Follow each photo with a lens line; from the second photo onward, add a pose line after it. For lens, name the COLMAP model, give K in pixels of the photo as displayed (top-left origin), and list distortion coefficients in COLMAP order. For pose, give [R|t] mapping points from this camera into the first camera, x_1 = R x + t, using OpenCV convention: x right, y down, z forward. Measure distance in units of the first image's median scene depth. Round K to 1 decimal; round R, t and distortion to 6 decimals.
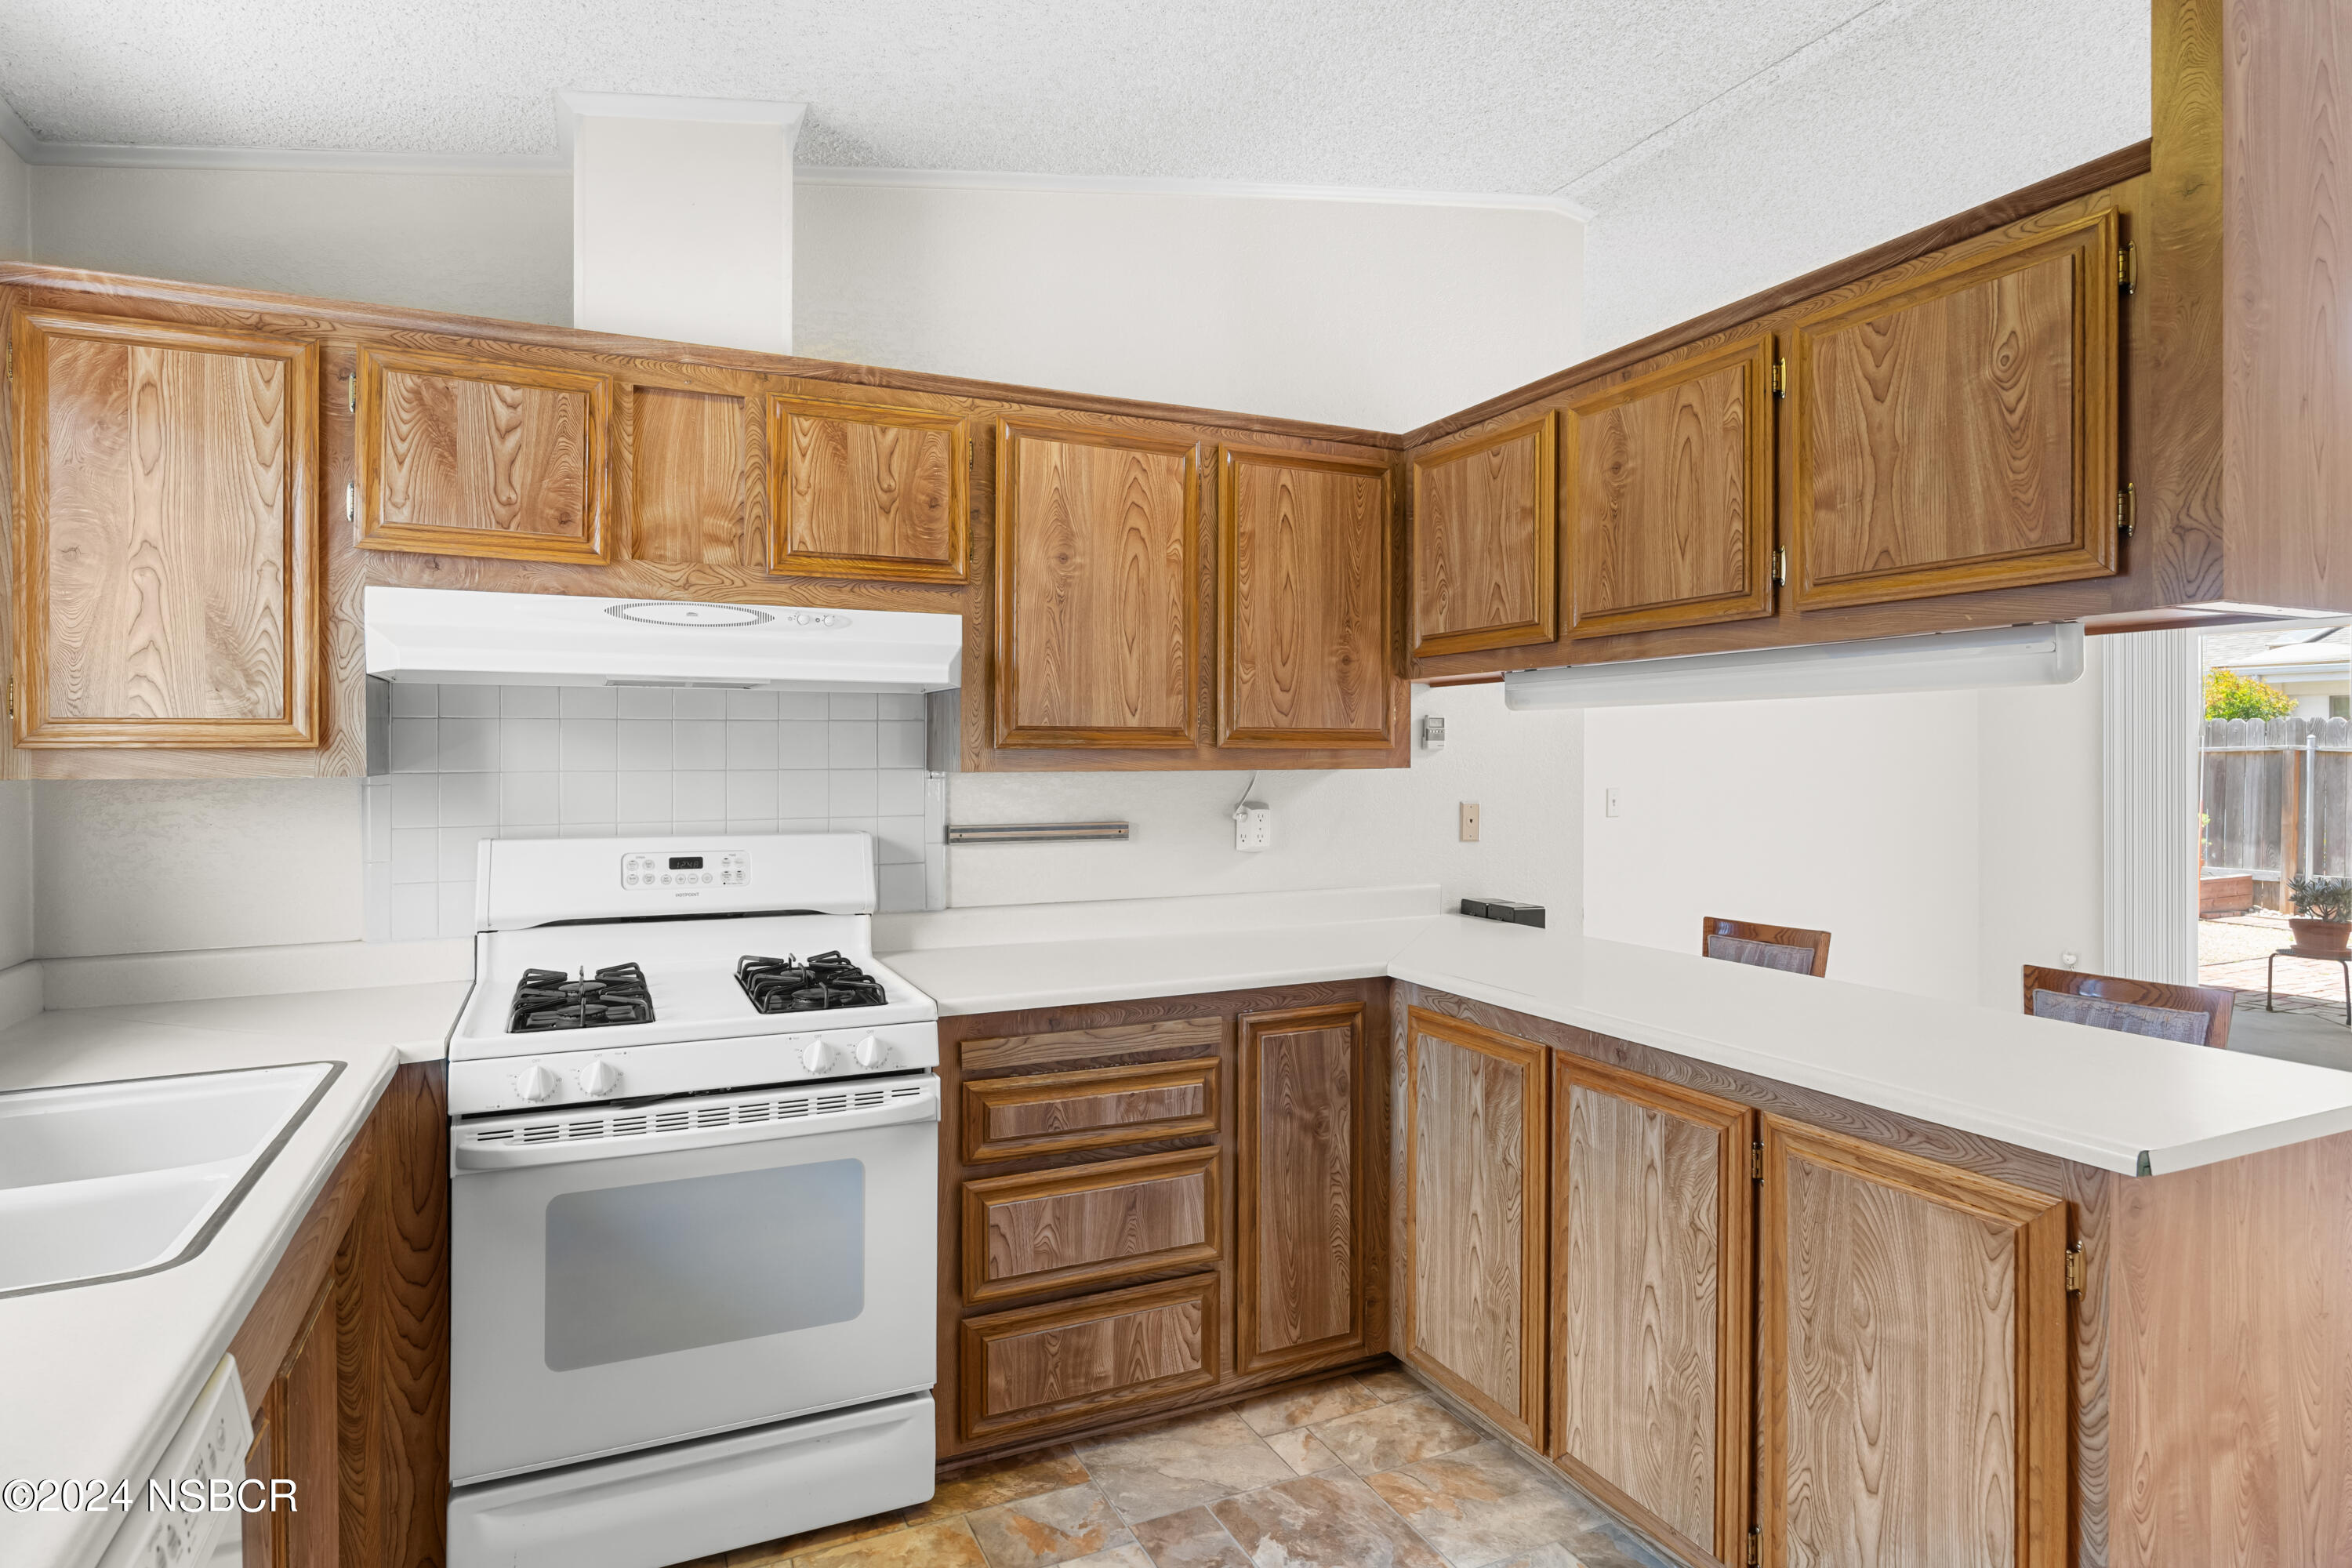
lens RADIAL K [[1265.2, 0, 1175.4], [0, 1265.2, 760.3], [0, 0, 1]] dist [-0.012381, 0.004197]
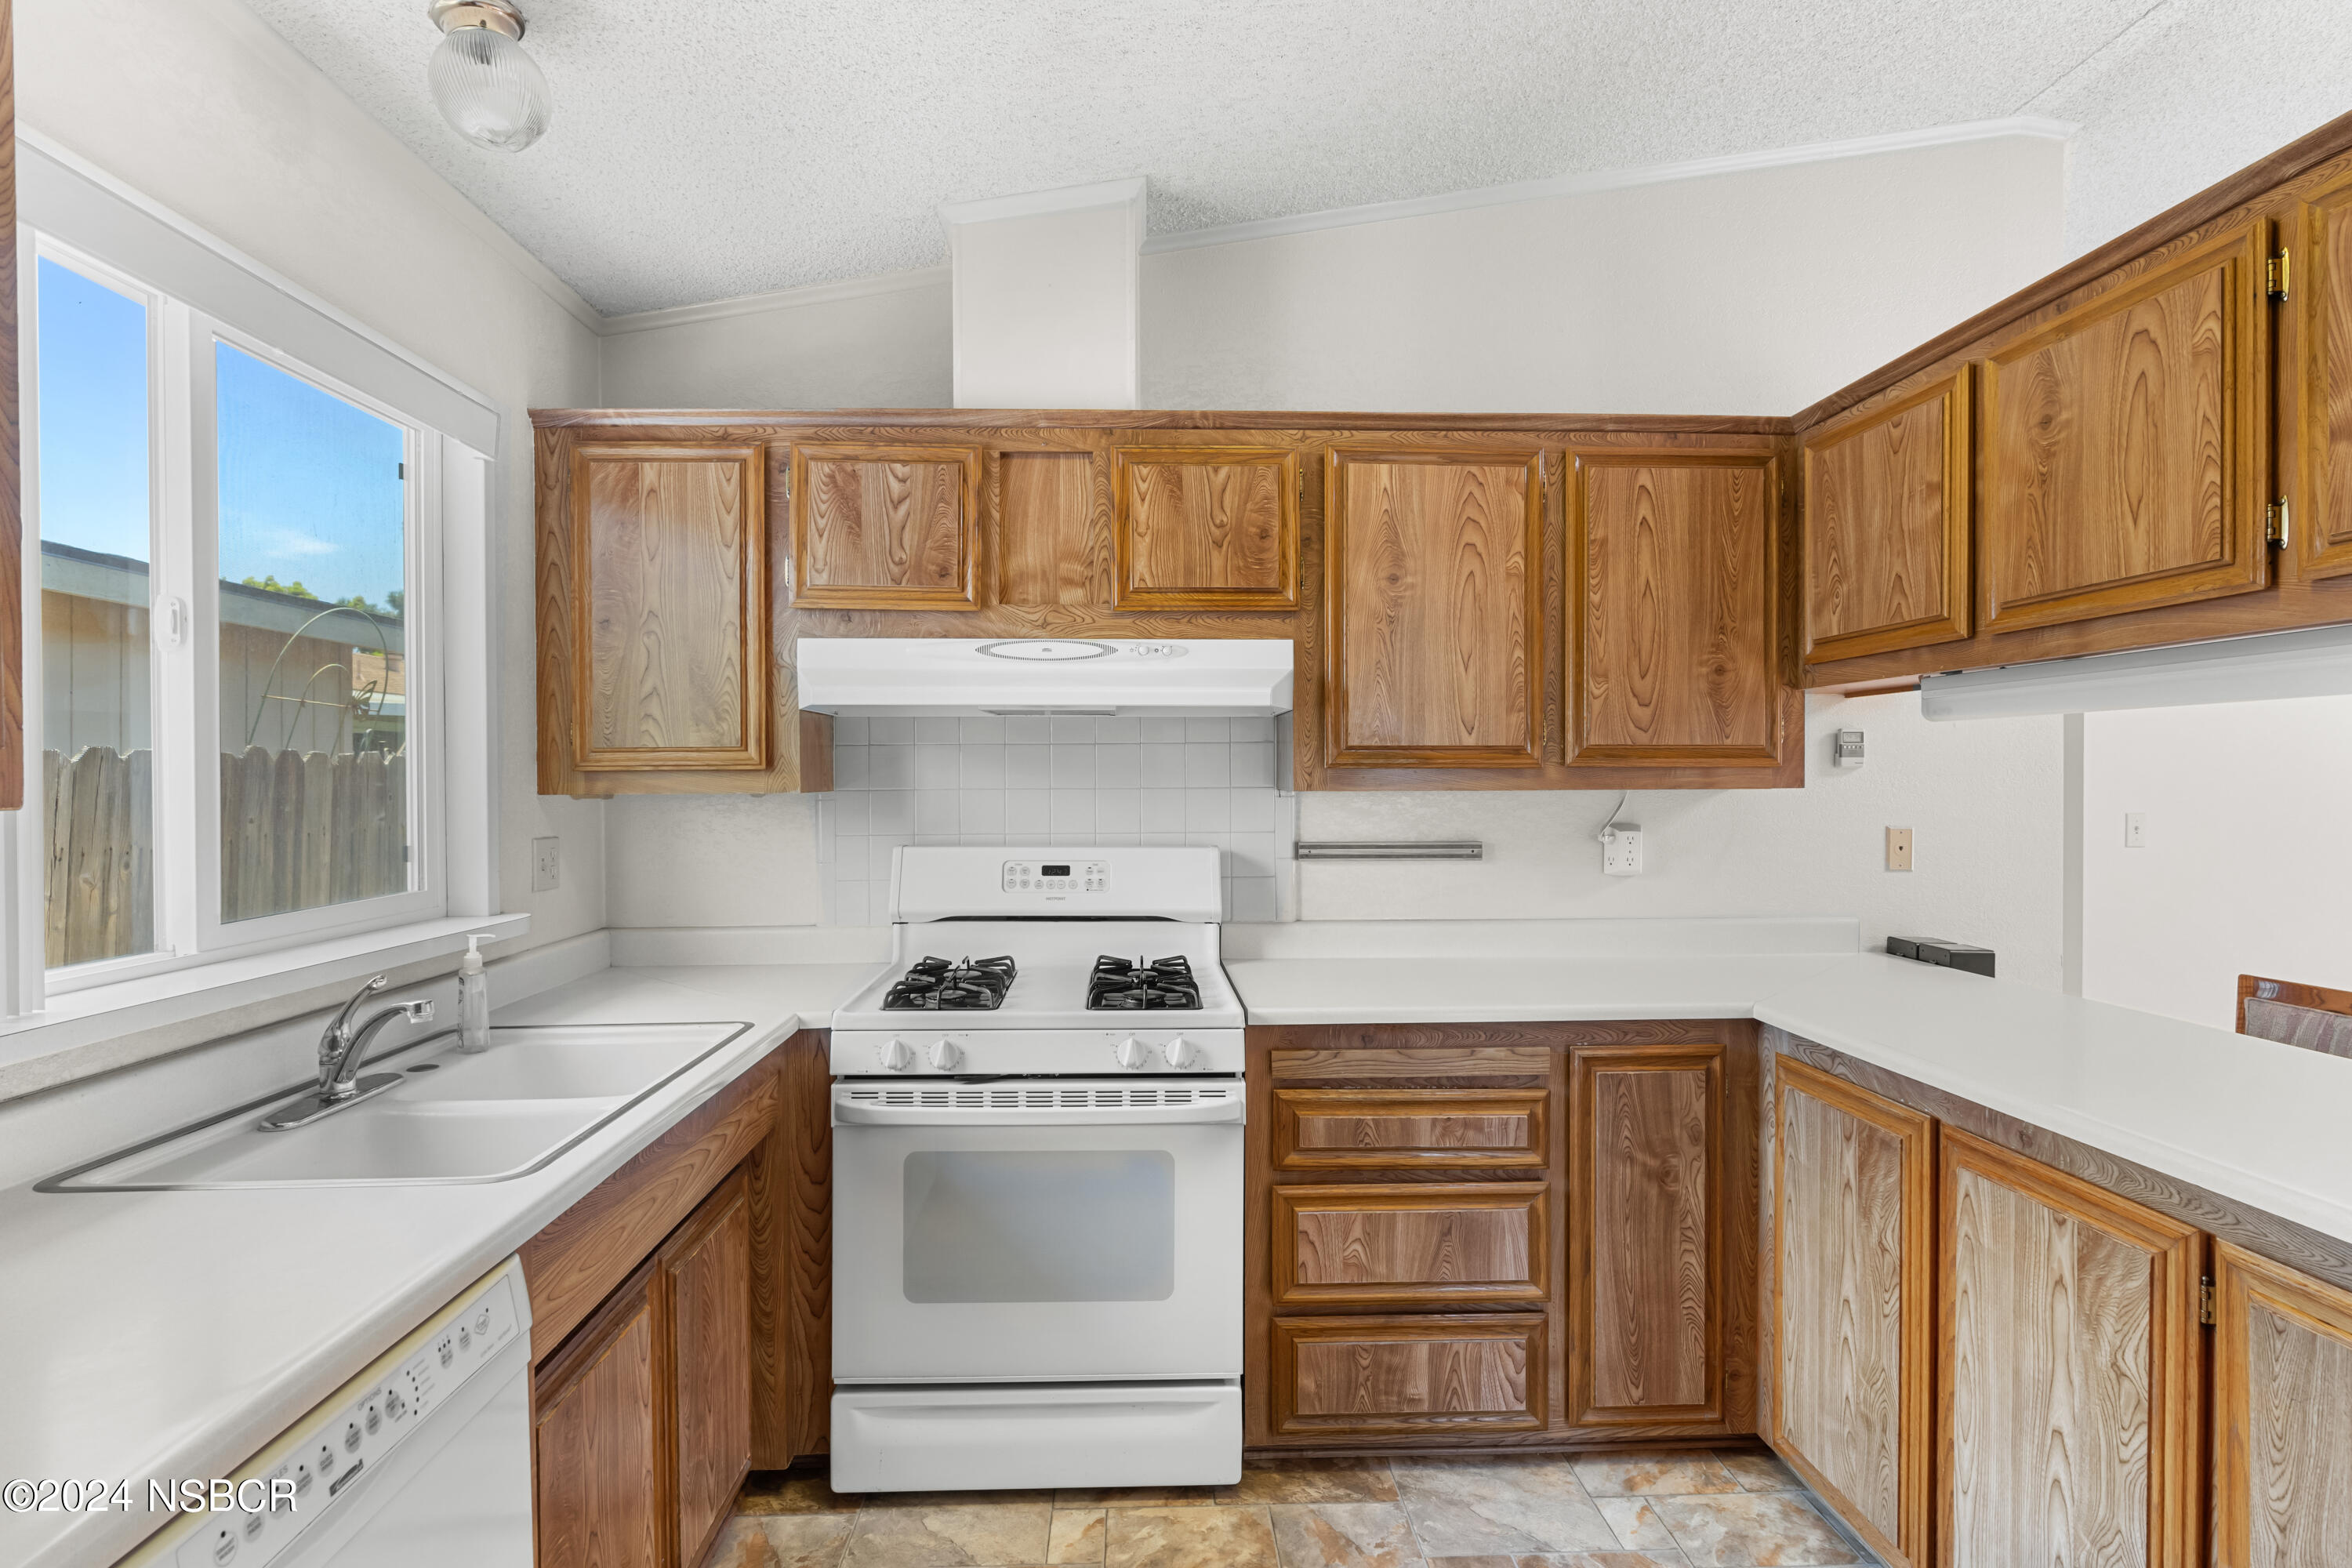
lens RADIAL K [[1163.4, 0, 1168.9], [0, 1163.4, 787.4], [0, 0, 1]] dist [-0.011020, 0.003095]
pose [[0.919591, 0.001903, -0.392872, 0.122732], [0.000236, 0.999985, 0.005397, 0.001380], [0.392876, -0.005056, 0.919577, 0.086081]]
